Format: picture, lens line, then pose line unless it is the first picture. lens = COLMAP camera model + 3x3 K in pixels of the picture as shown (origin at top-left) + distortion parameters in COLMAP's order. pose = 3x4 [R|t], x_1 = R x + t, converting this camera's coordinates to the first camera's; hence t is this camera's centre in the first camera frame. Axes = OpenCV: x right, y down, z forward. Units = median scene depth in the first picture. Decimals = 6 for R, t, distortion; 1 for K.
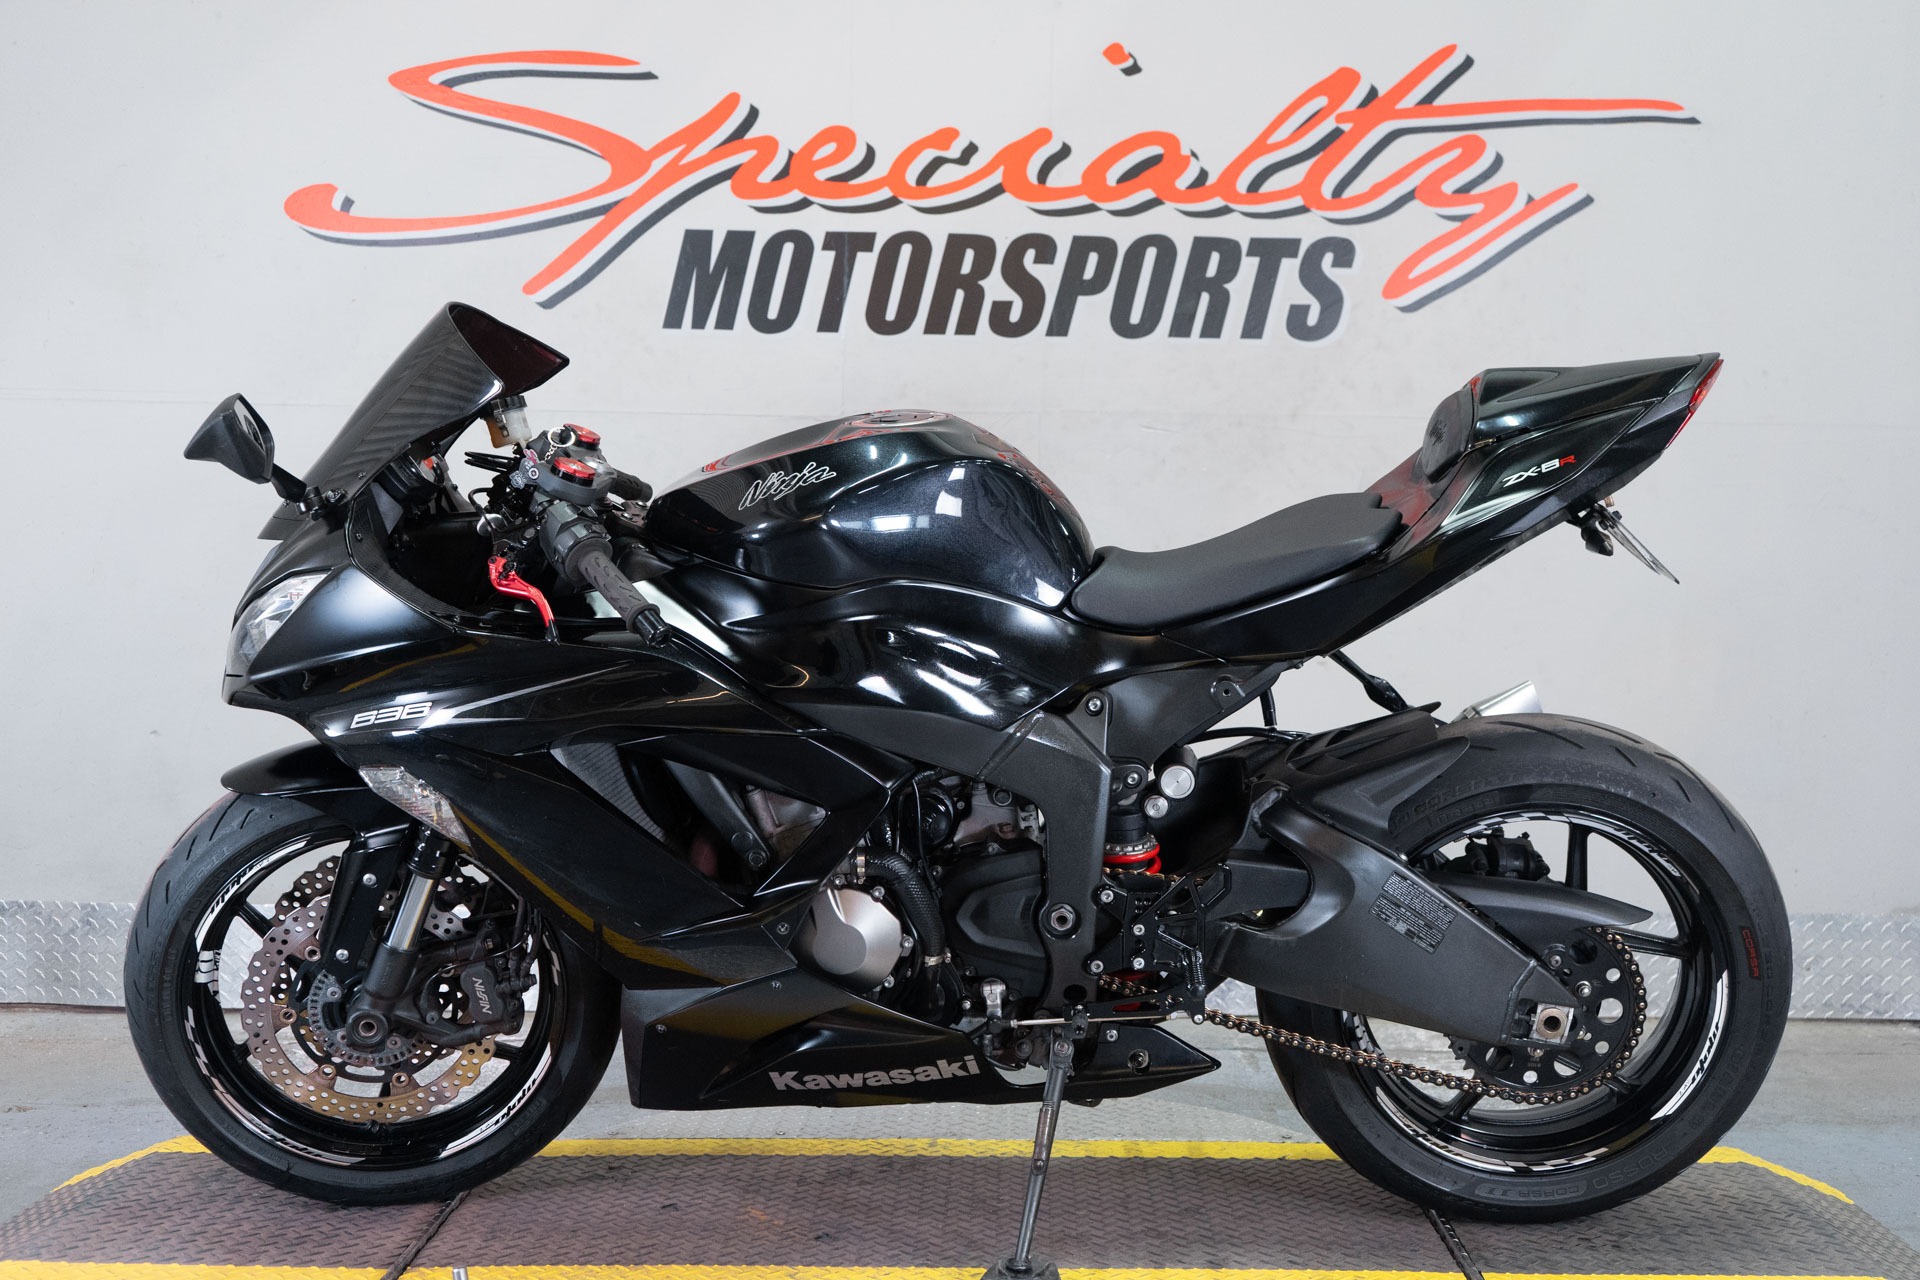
lens RADIAL K [[2139.9, 0, 960.0], [0, 2139.9, 640.0], [0, 0, 1]] dist [0.011053, 0.004956]
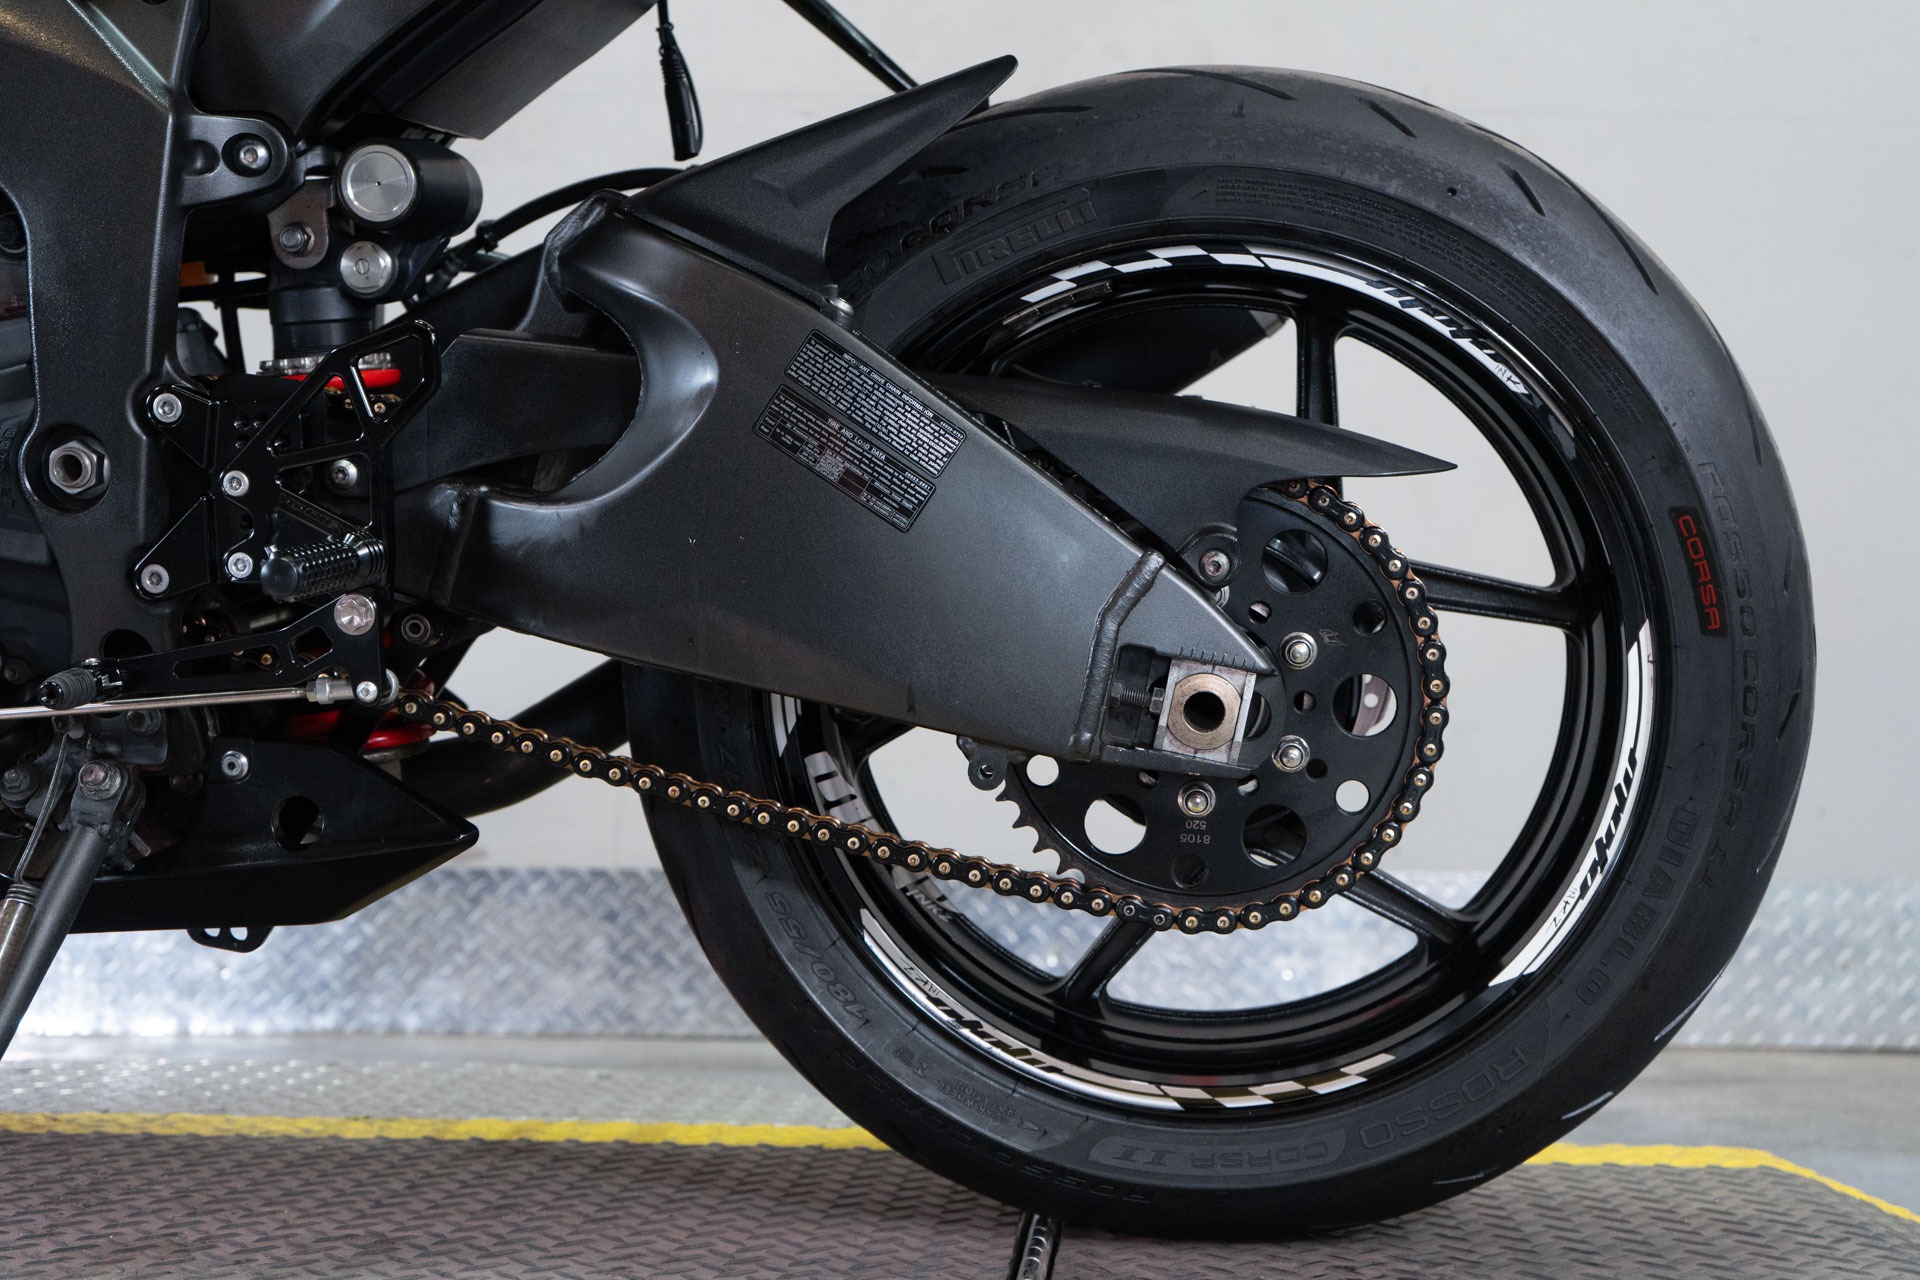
lens RADIAL K [[2360.1, 0, 960.0], [0, 2360.1, 640.0], [0, 0, 1]] dist [0.008585, 0.047470]
pose [[0.997382, -0.000441, -0.072315, 0.258244], [-0.006634, 0.995207, -0.097568, 0.207786], [0.072012, 0.097792, 0.992598, 0.528743]]
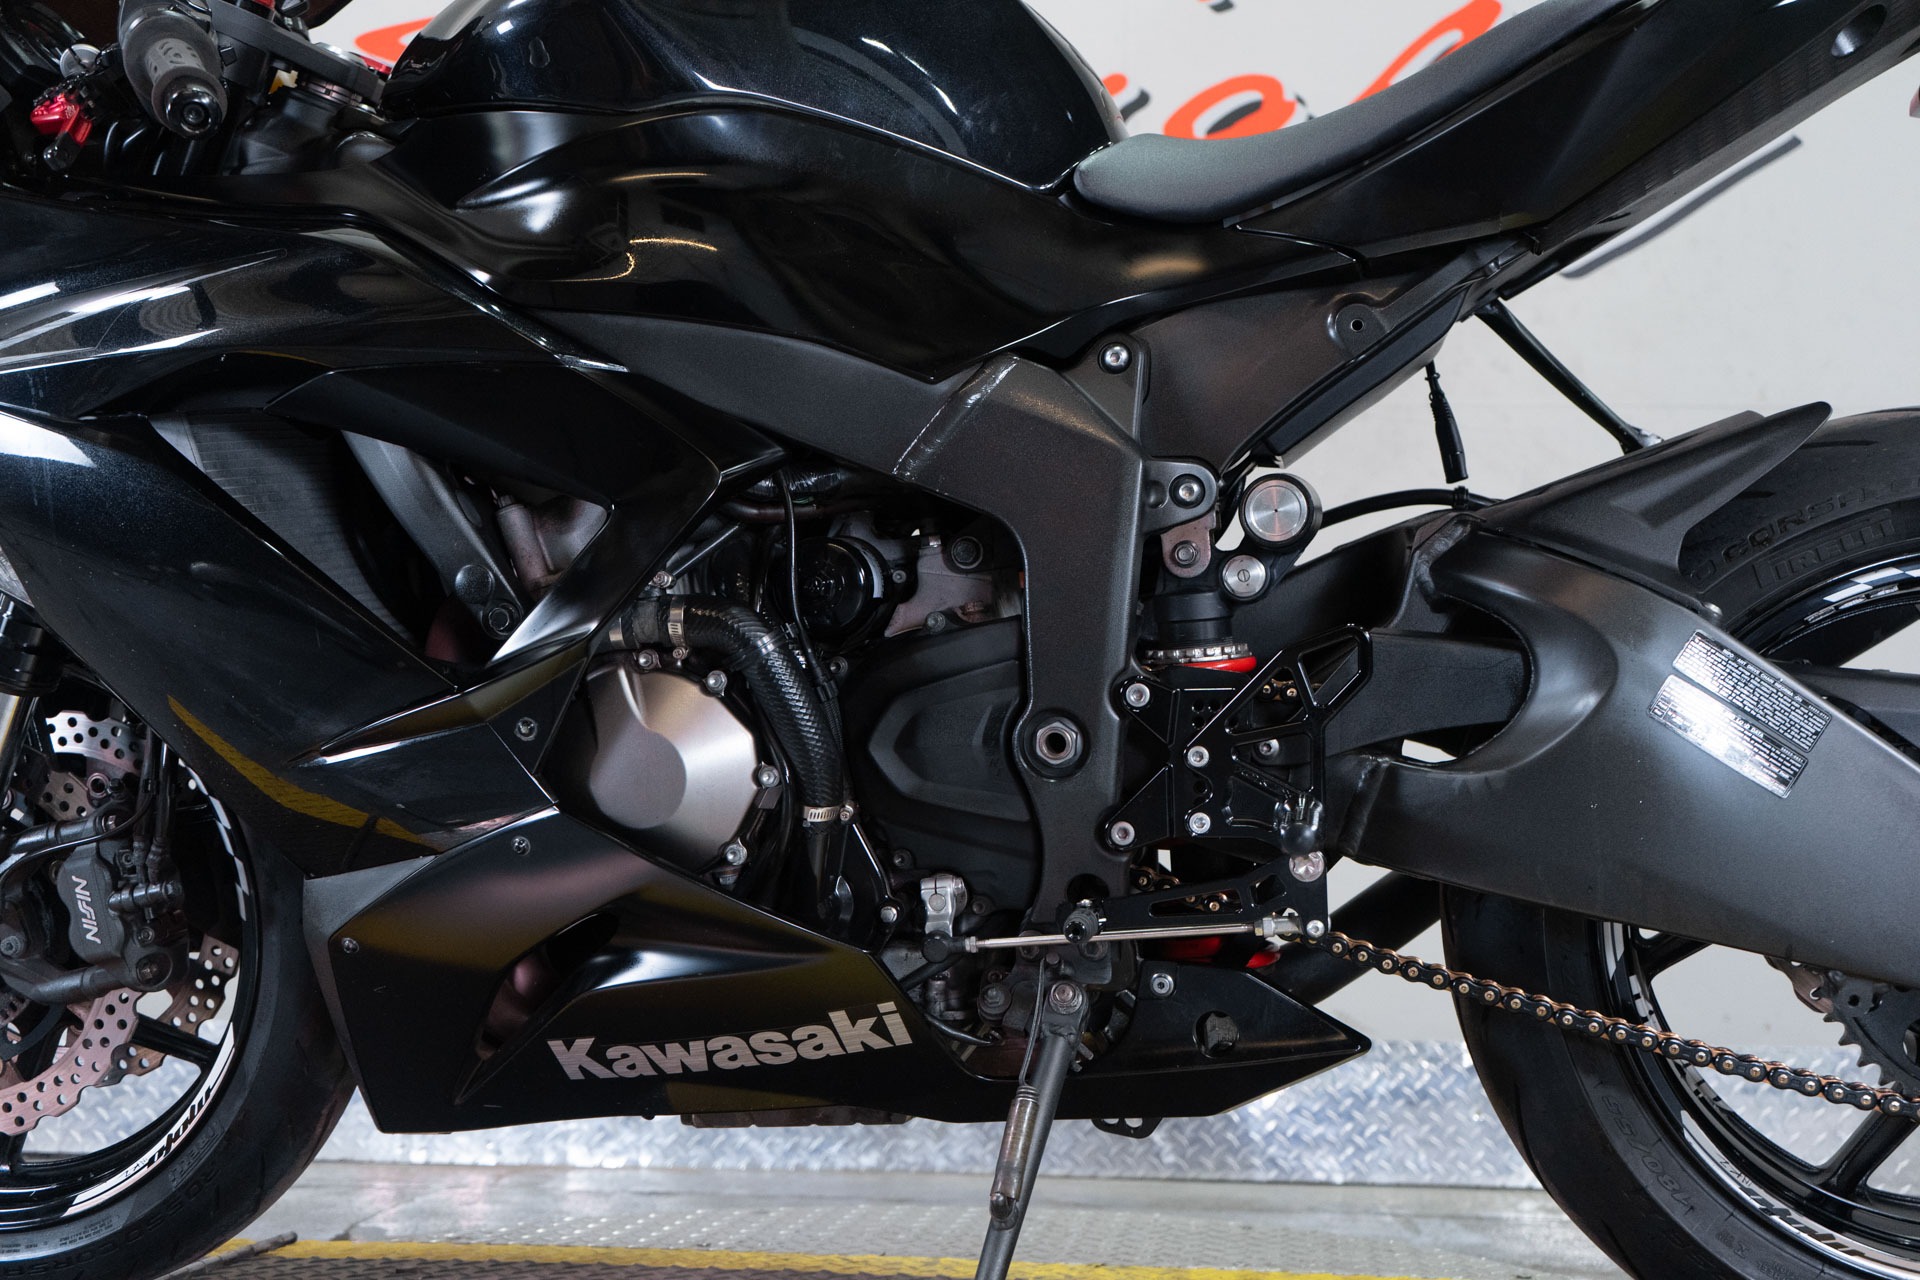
lens RADIAL K [[1913.3, 0, 960.0], [0, 1913.3, 640.0], [0, 0, 1]] dist [-0.007065, 0.017035]
pose [[0.988239, -0.014343, -0.152244, 0.095835], [-0.015118, 0.981550, -0.190608, 0.194029], [0.152169, 0.190667, 0.969789, 0.514399]]
